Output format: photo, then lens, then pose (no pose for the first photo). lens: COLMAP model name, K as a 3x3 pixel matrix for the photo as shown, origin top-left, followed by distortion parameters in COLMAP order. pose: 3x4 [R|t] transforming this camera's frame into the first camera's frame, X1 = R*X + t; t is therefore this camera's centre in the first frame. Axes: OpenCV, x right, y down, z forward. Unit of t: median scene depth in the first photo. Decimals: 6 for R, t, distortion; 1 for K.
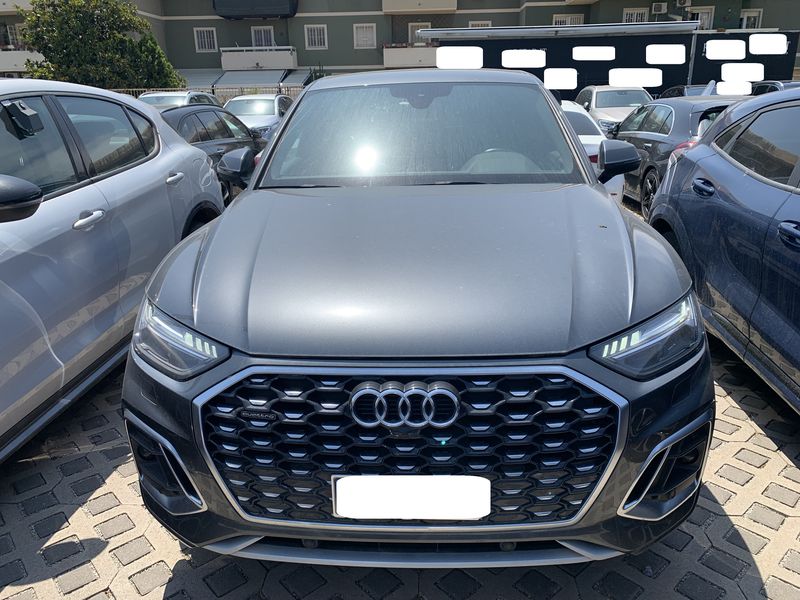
lens RADIAL K [[639.3, 0, 400.0], [0, 639.3, 300.0], [0, 0, 1]] dist [0.043865, -0.013266]
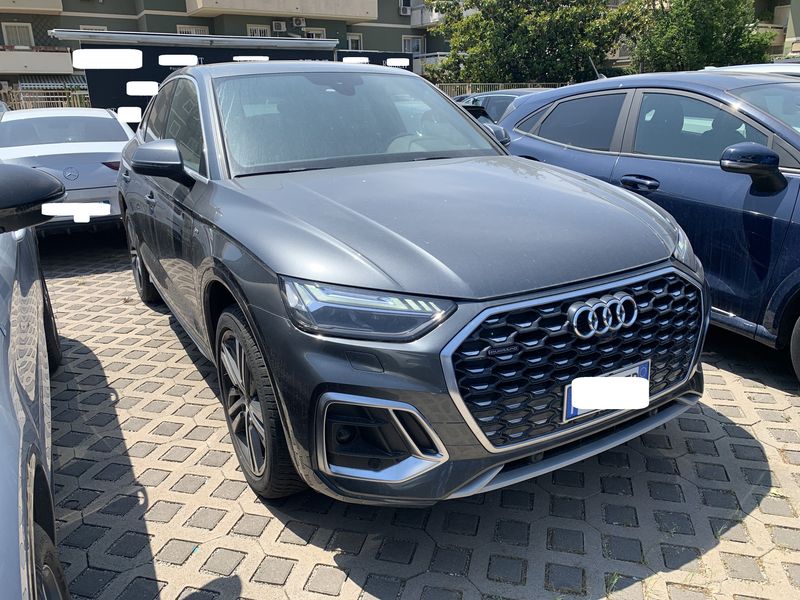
lens RADIAL K [[648.5, 0, 400.4], [0, 648.5, 284.3], [0, 0, 1]] dist [0.076821, -0.068245]
pose [[0.830886, -0.152762, 0.535062, -0.937135], [0.177907, 0.984036, 0.004677, 0.028614], [-0.527235, 0.091305, 0.844800, 0.125235]]
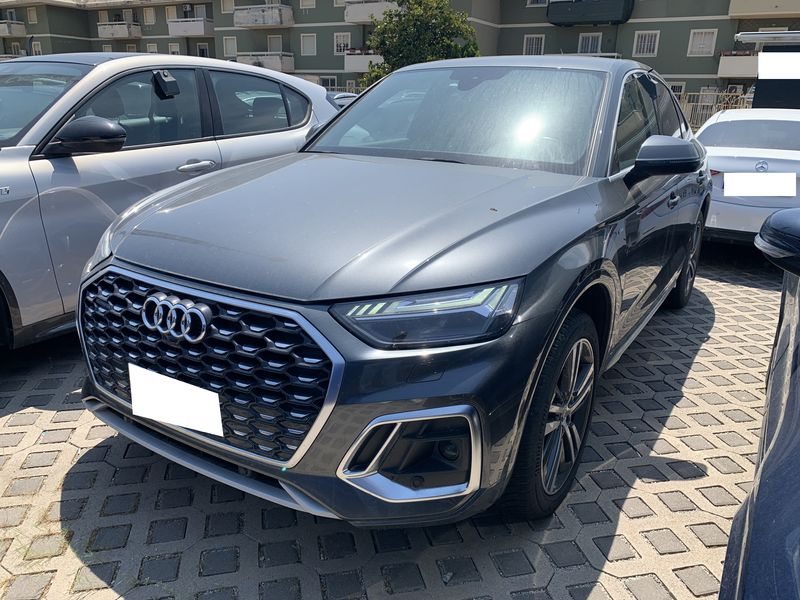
lens RADIAL K [[648.5, 0, 400.4], [0, 648.5, 284.3], [0, 0, 1]] dist [0.076821, -0.068245]
pose [[0.866873, 0.185449, -0.462753, 0.852885], [-0.203881, 0.978941, 0.010382, 0.010178], [0.454934, 0.085346, 0.886426, 0.120157]]
